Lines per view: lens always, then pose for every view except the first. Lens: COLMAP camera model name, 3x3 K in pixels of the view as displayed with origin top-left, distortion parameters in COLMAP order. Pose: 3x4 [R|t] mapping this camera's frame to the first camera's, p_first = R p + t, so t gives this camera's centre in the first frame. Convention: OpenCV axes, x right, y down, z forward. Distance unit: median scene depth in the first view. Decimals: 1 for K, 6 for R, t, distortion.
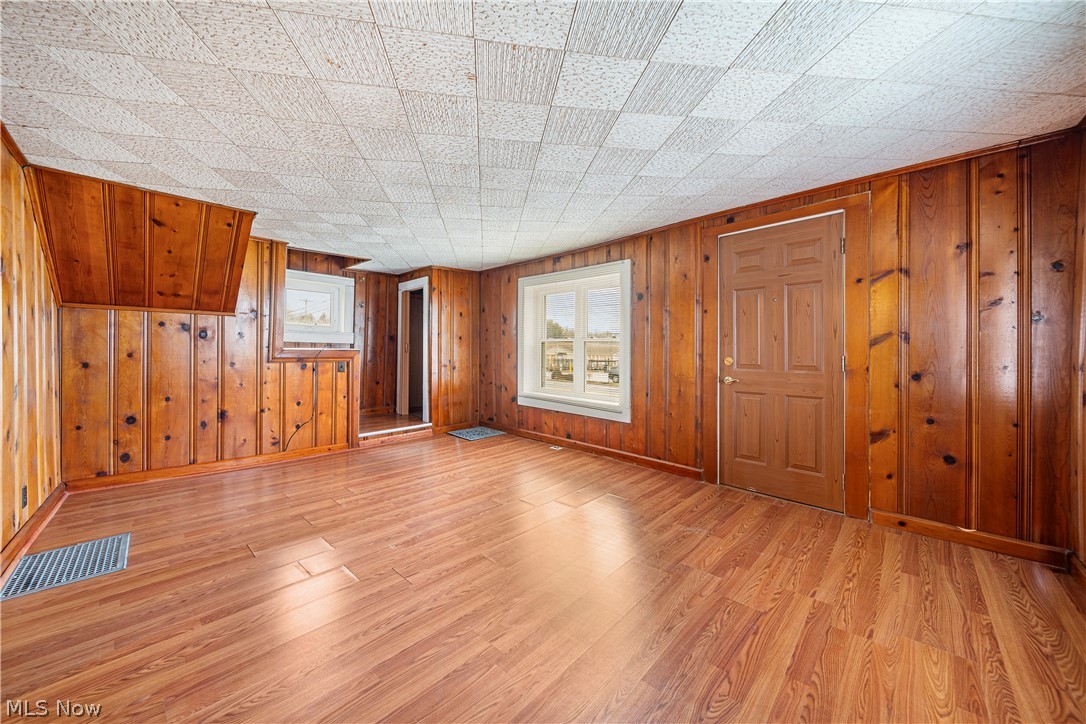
lens RADIAL K [[395.8, 0, 538.8], [0, 395.8, 364.0], [0, 0, 1]] dist [-0.000332, -0.000084]
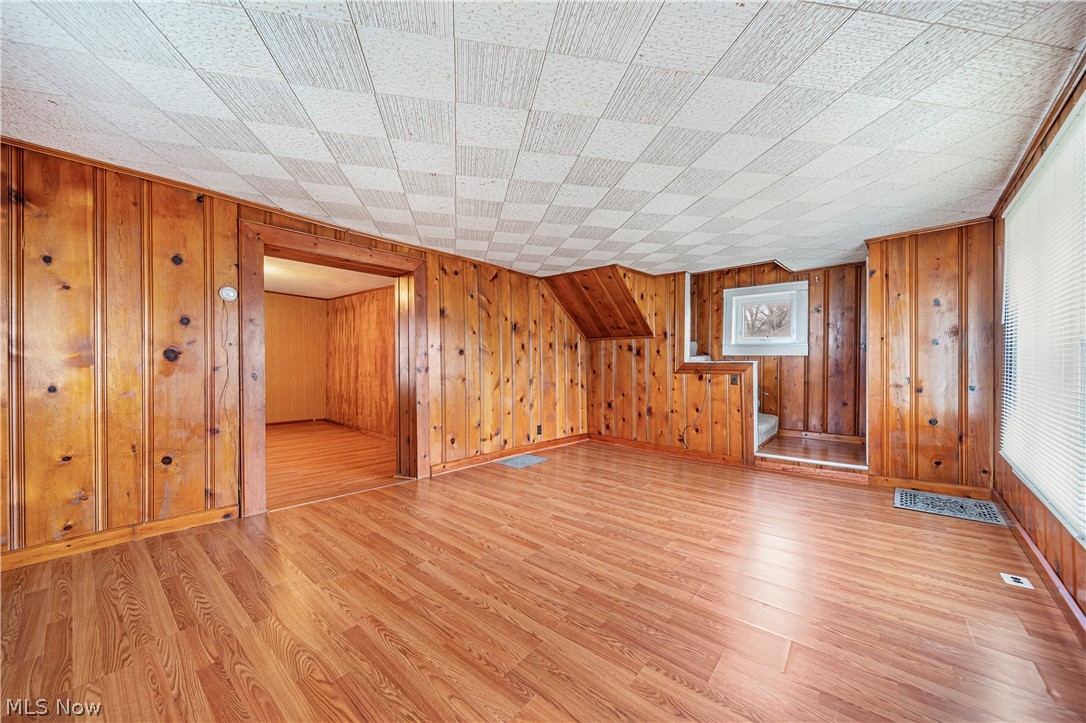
lens RADIAL K [[395.8, 0, 538.8], [0, 395.8, 363.5], [0, 0, 1]] dist [-0.000332, -0.000084]
pose [[0.048969, -0.007004, -0.998776, 0.665801], [-0.033070, 0.999416, -0.008630, -0.010549], [0.998253, 0.033452, 0.048709, 0.644269]]
